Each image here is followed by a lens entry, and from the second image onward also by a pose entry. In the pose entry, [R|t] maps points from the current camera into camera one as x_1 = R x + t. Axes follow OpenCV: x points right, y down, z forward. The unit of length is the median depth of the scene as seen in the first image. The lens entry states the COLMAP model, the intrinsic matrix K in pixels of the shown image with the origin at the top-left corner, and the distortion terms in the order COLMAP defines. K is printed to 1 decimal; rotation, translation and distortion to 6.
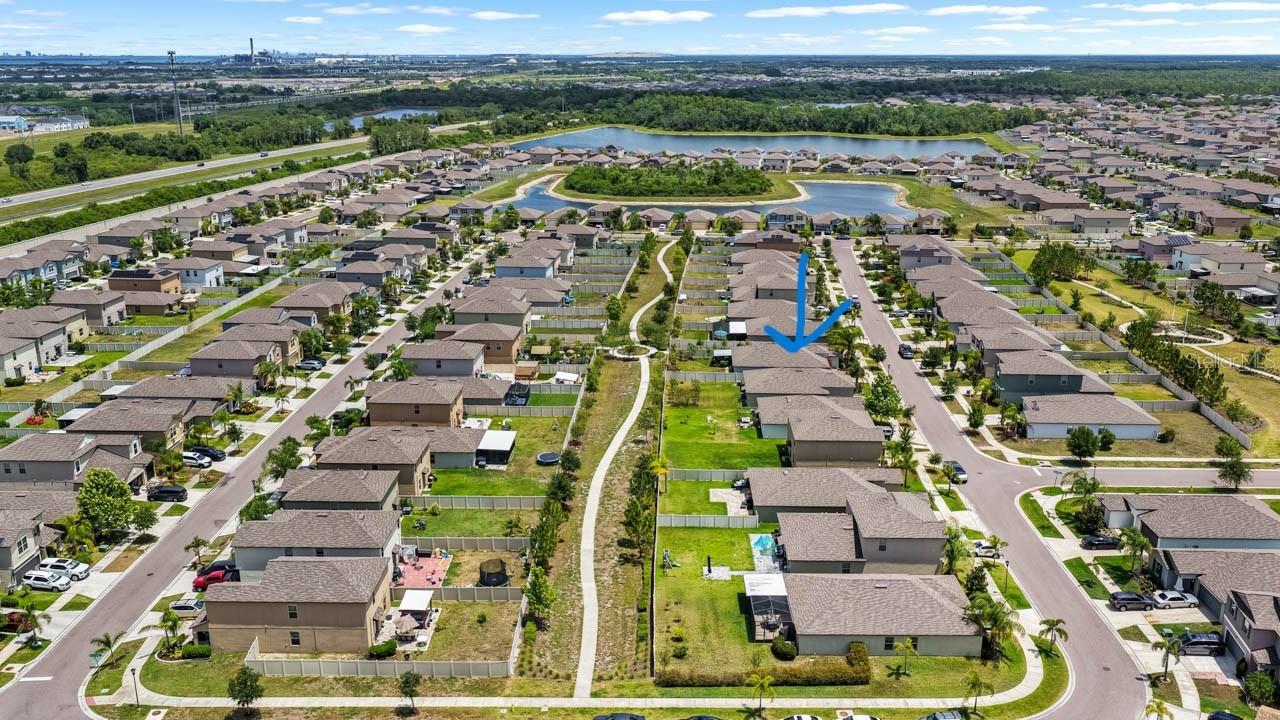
lens RADIAL K [[1055.2, 0, 640.0], [0, 1055.2, 360.0], [0, 0, 1]] dist [-0.001012, 0.004285]
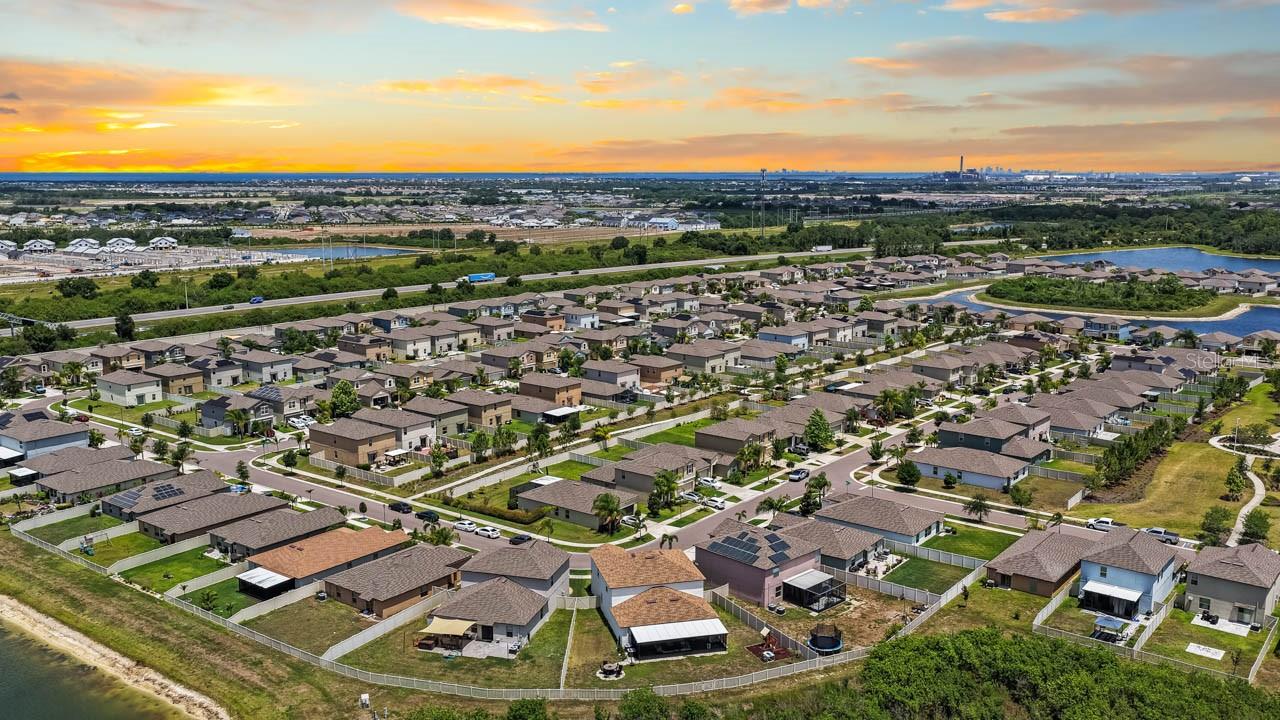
lens RADIAL K [[1055.2, 0, 640.0], [0, 1055.2, 360.0], [0, 0, 1]] dist [-0.001012, 0.004285]
pose [[0.805559, 0.106404, -0.582883, 0.290196], [-0.166982, 0.984639, -0.051029, 0.020424], [0.568499, 0.138438, 0.810952, -0.074934]]
